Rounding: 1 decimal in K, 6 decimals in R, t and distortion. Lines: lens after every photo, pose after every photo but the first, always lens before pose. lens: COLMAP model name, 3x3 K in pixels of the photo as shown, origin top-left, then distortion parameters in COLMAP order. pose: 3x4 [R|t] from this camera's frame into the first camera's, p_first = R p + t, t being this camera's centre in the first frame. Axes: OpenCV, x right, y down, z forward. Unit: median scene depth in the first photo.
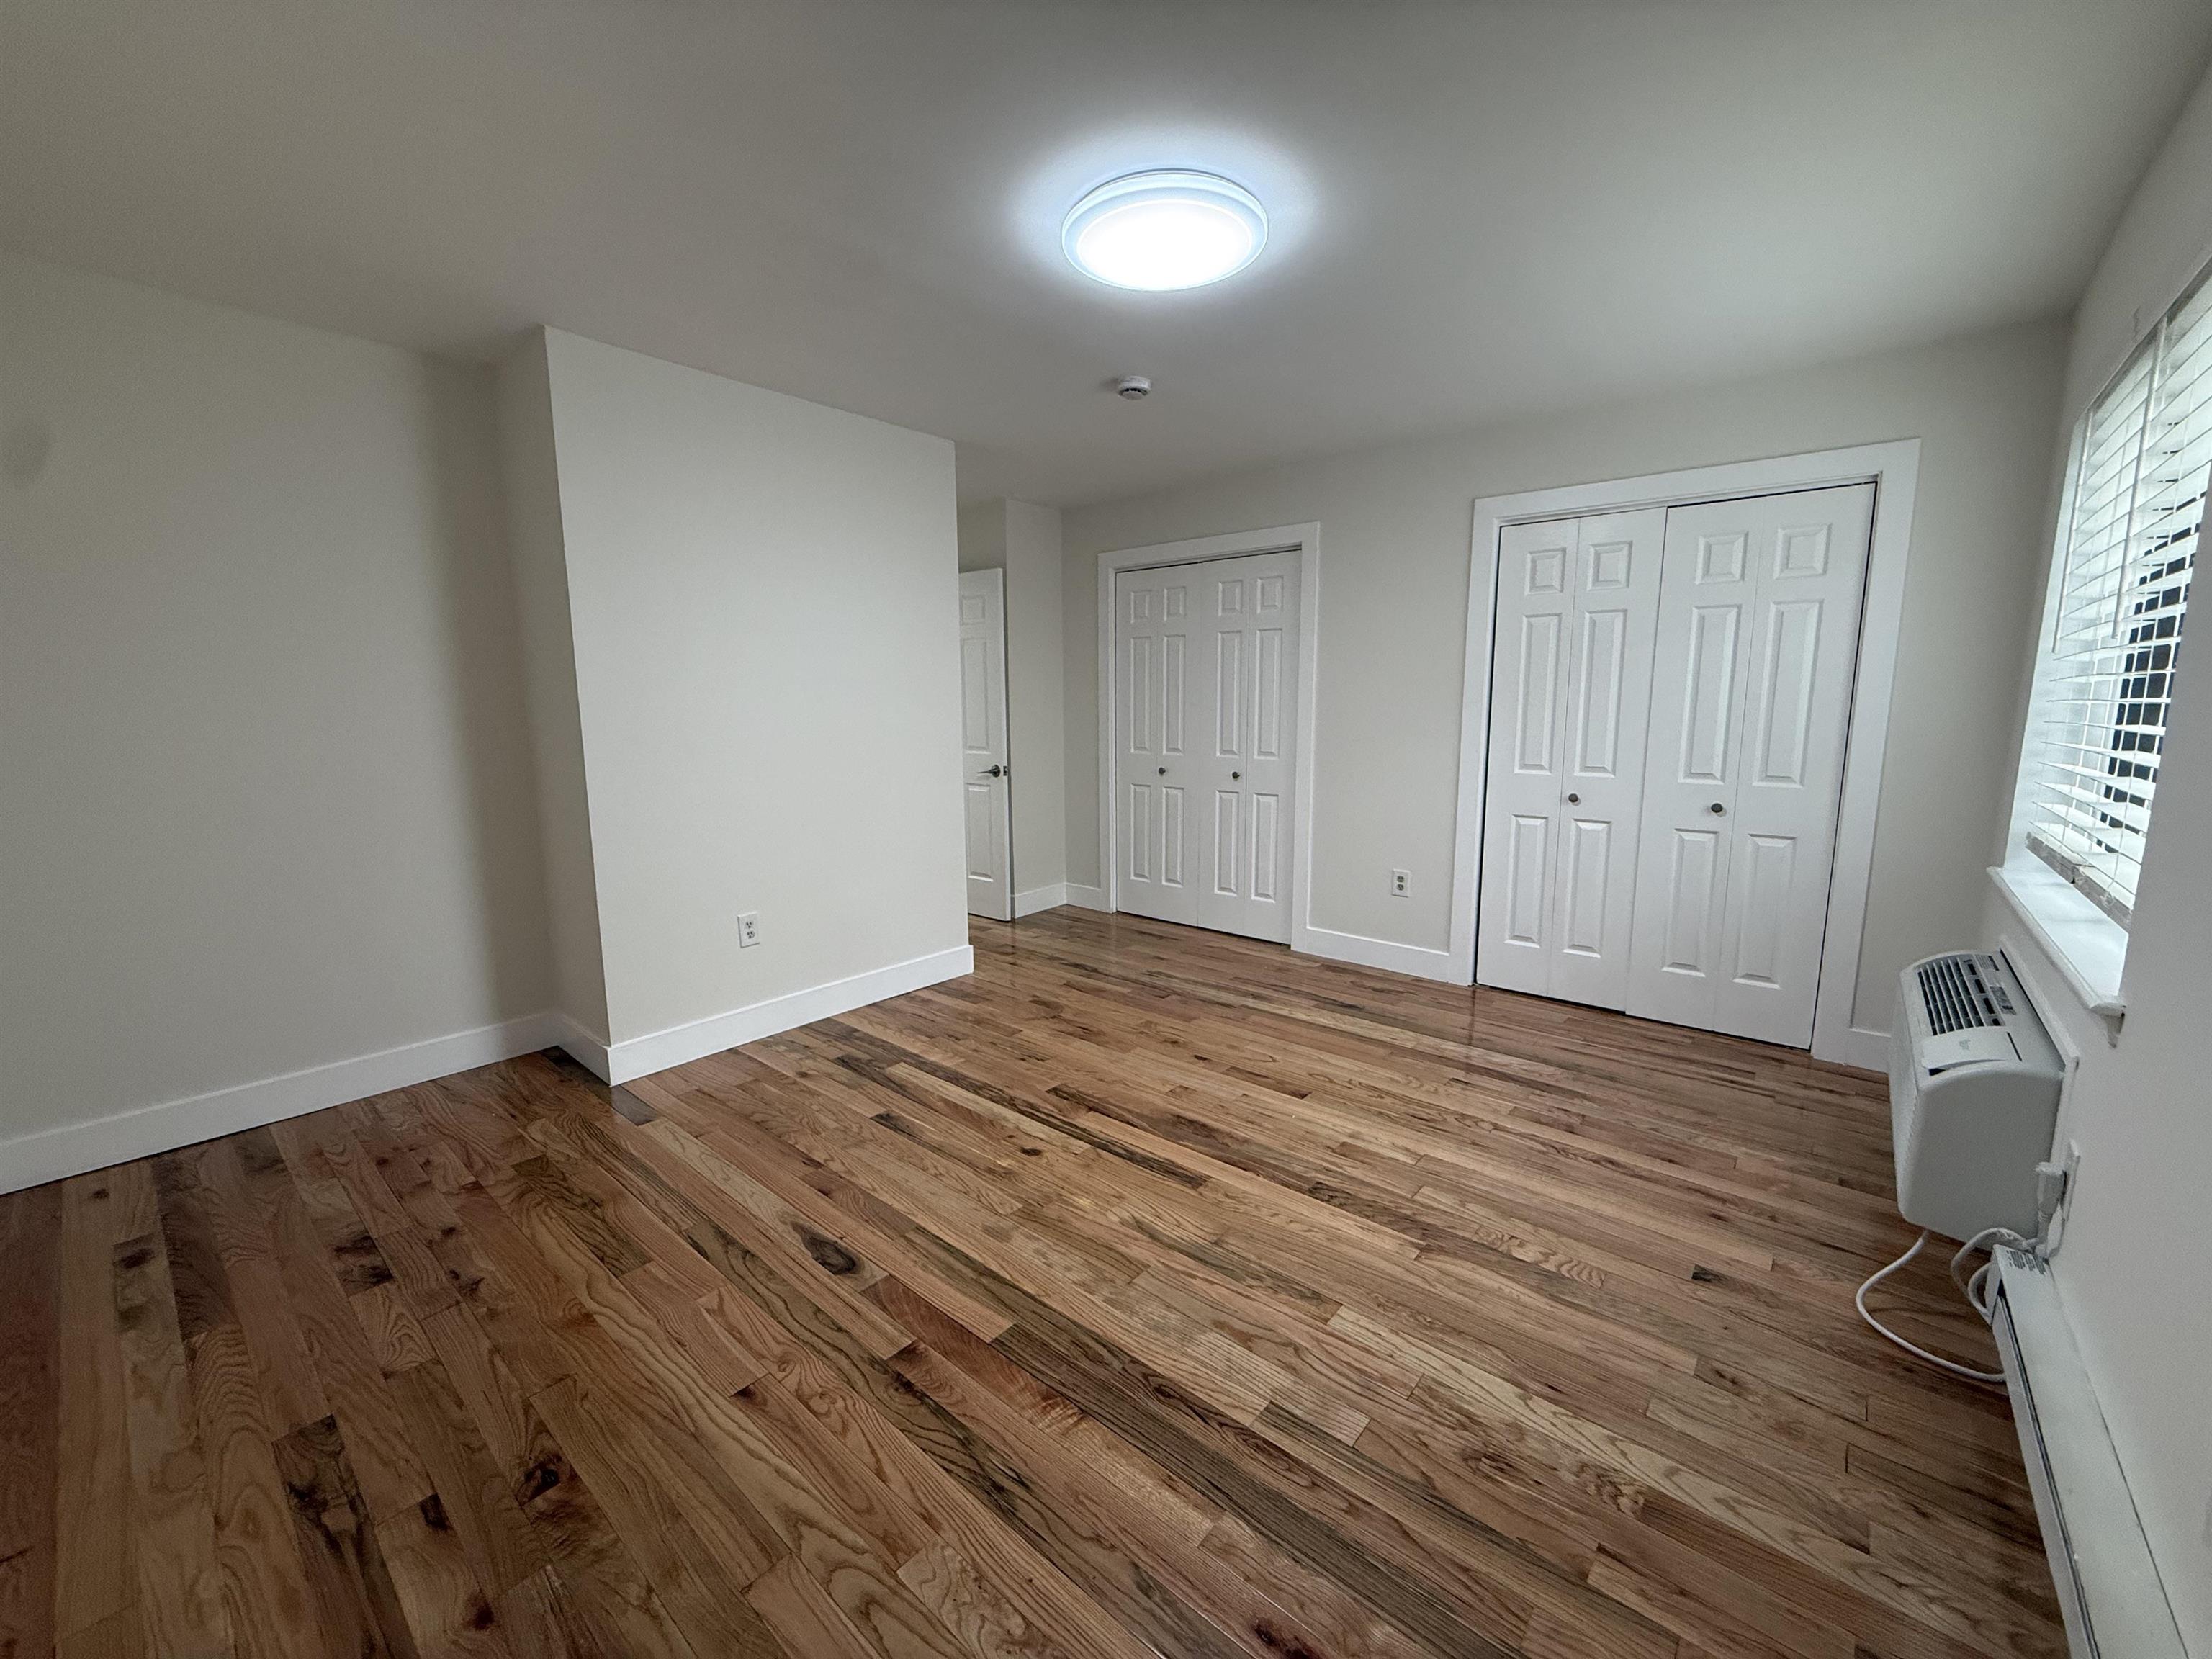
lens RADIAL K [[880.1, 0, 1100.5], [0, 880.1, 828.4], [0, 0, 1]] dist [0.000411, -0.000070]
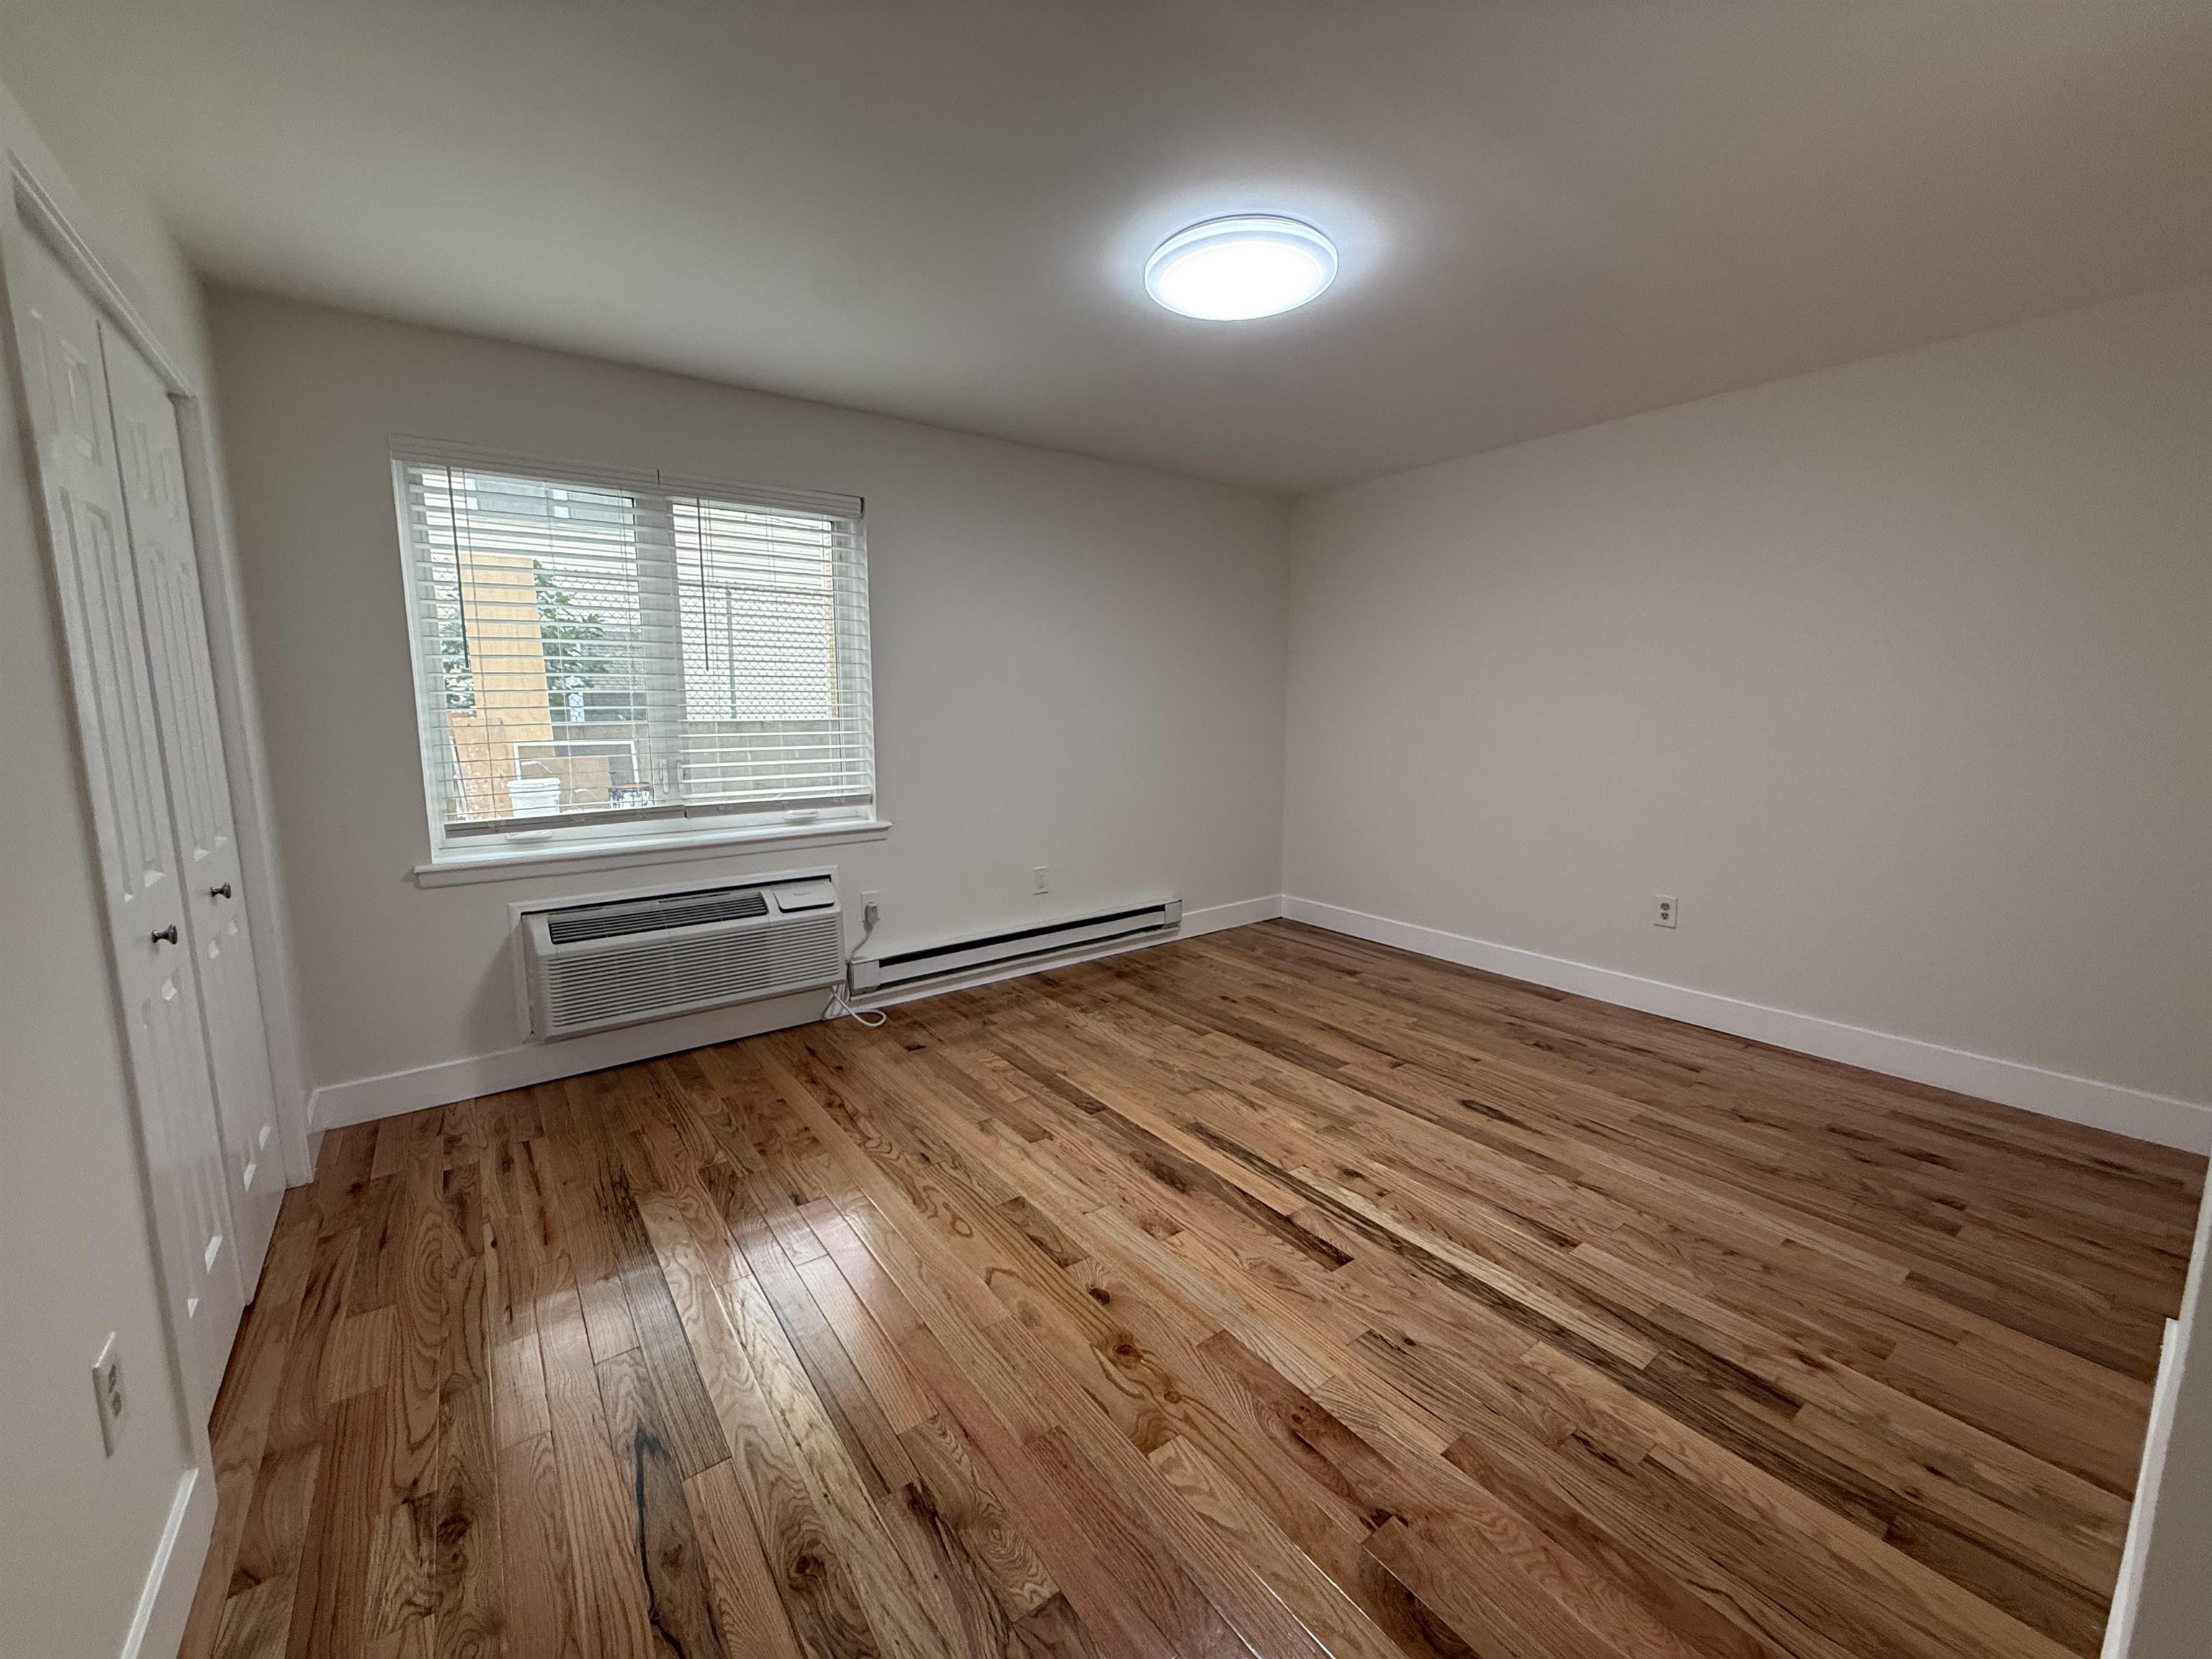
lens RADIAL K [[880.1, 0, 1100.5], [0, 880.1, 828.4], [0, 0, 1]] dist [0.000411, -0.000070]
pose [[-0.974039, -0.024292, 0.225074, -0.019726], [0.041118, 0.958704, 0.281417, -0.298440], [-0.222615, 0.283366, -0.932816, 2.023644]]
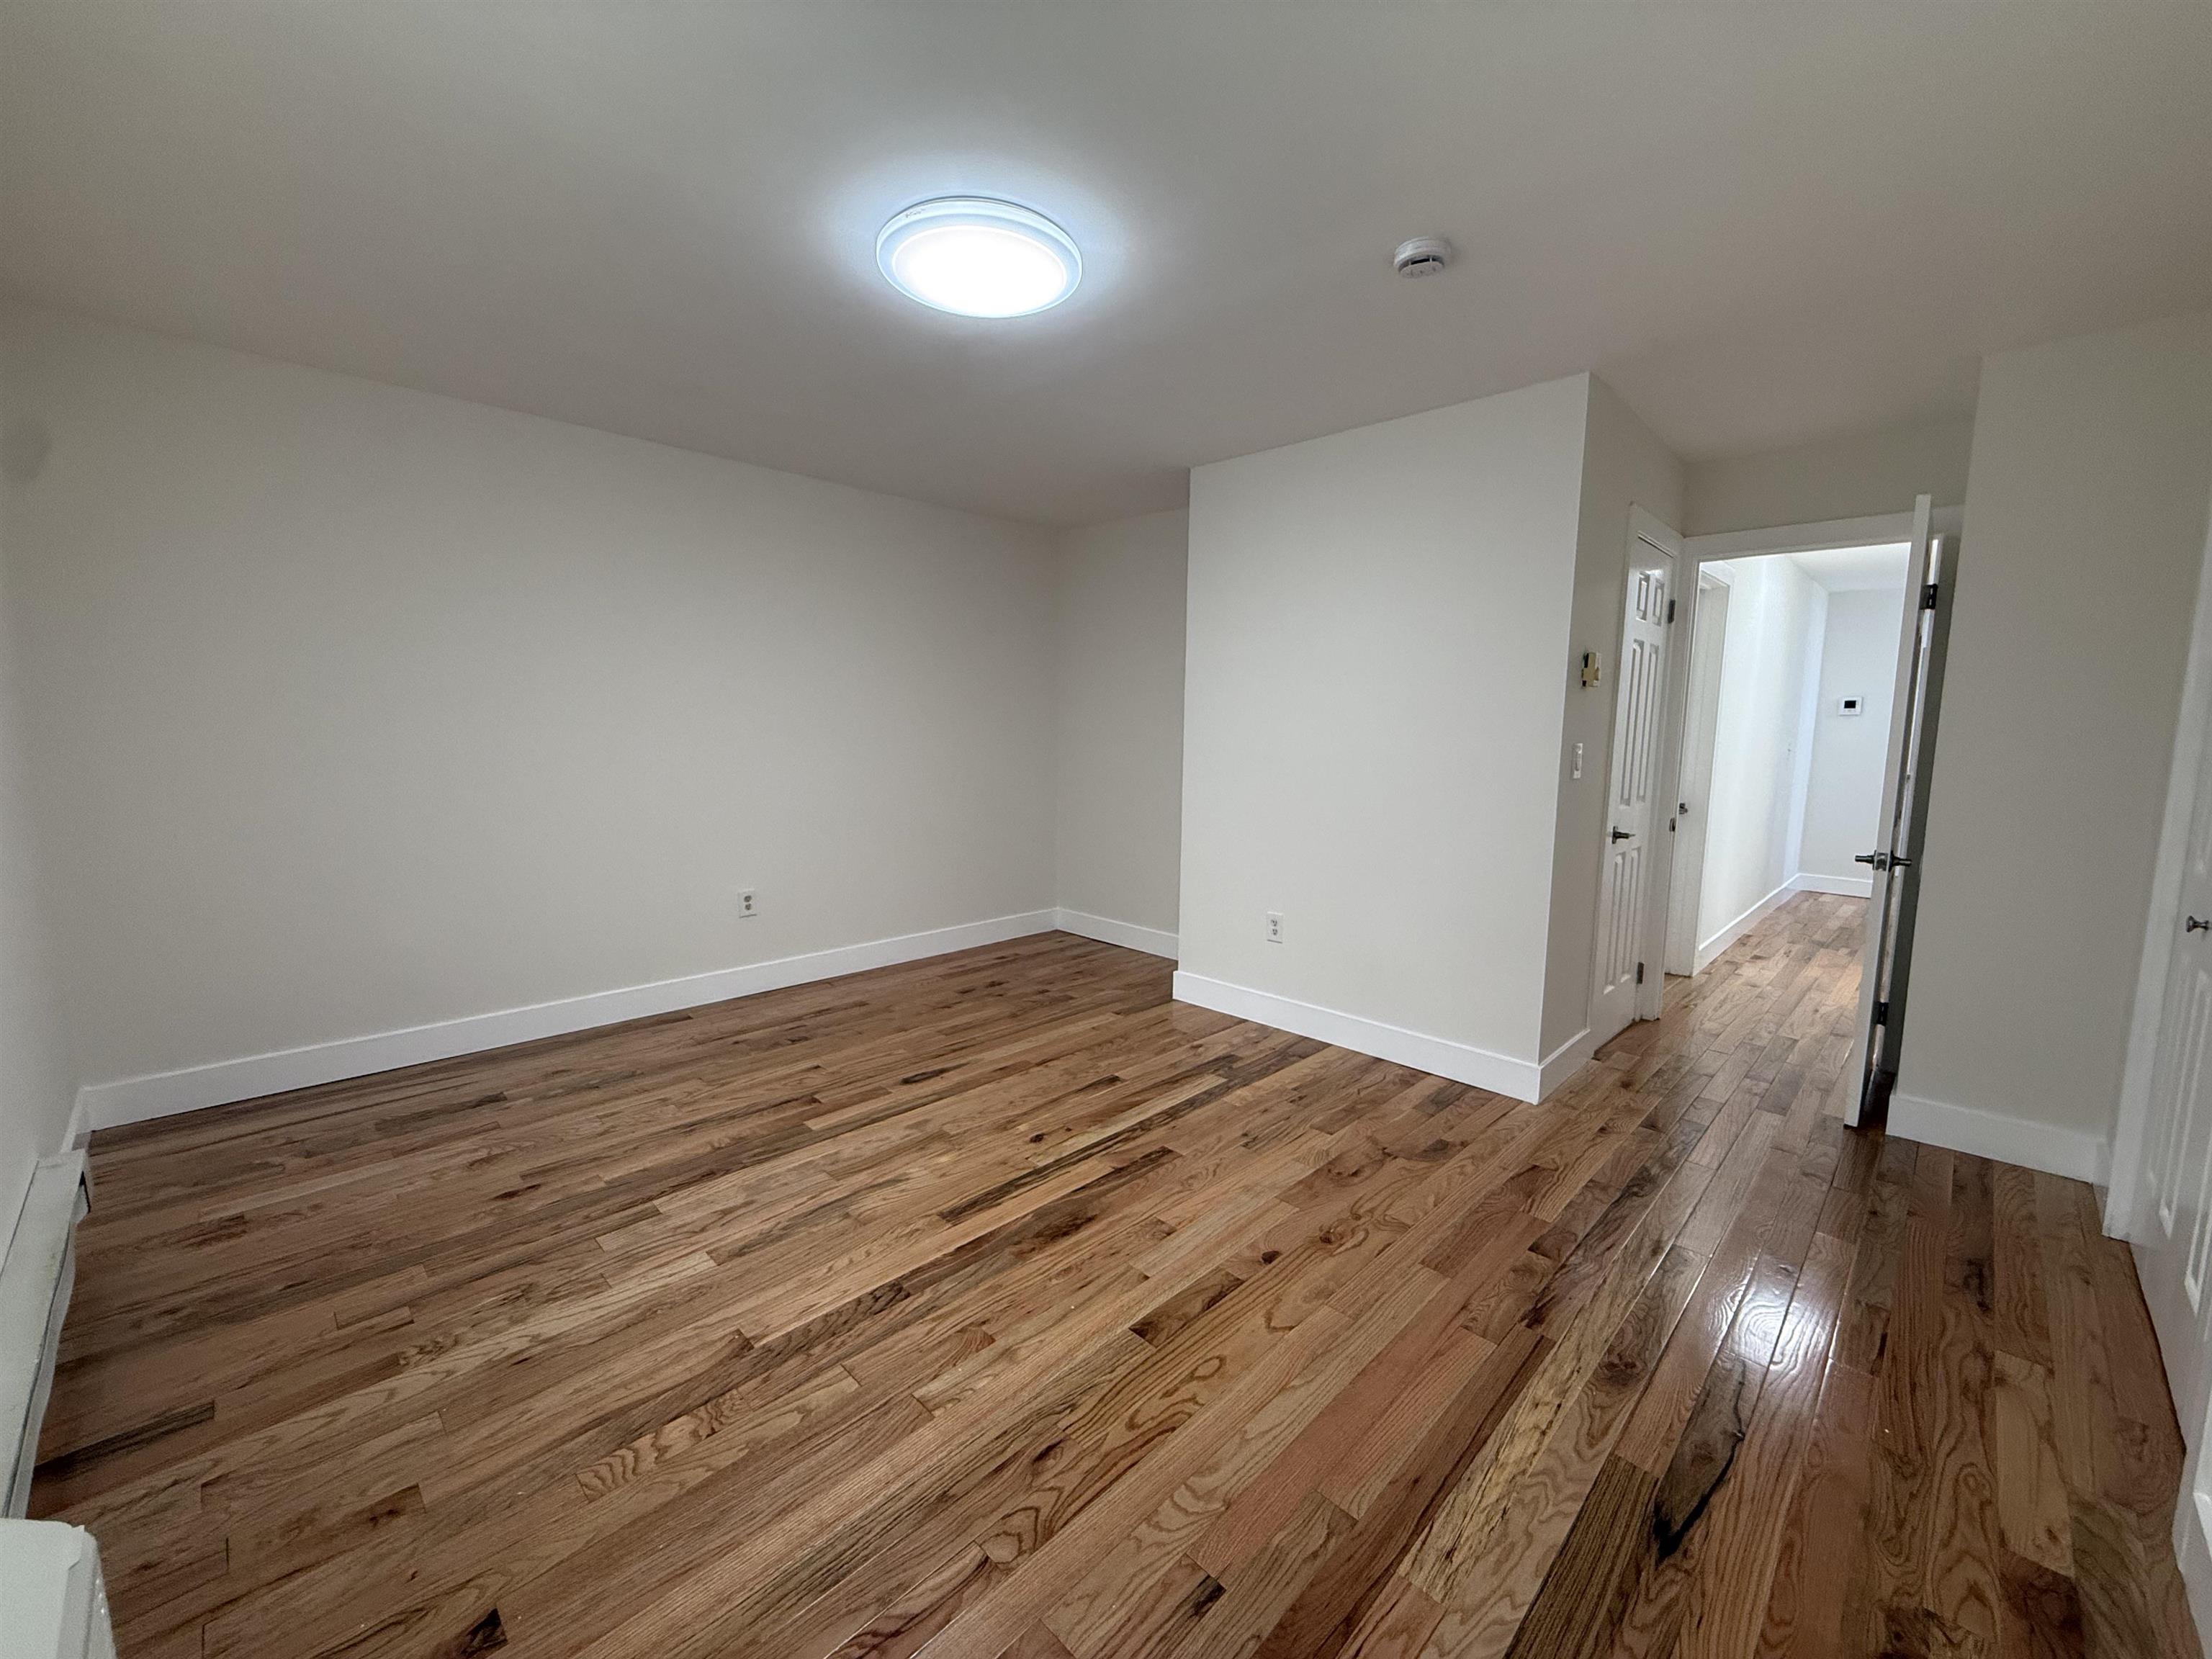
lens RADIAL K [[880.1, 0, 1100.5], [0, 880.1, 828.4], [0, 0, 1]] dist [0.000411, -0.000070]
pose [[-0.072148, 0.121249, -0.989997, 1.030163], [-0.159041, 0.978485, 0.131430, -0.174656], [0.984632, 0.166933, -0.051312, 1.169971]]
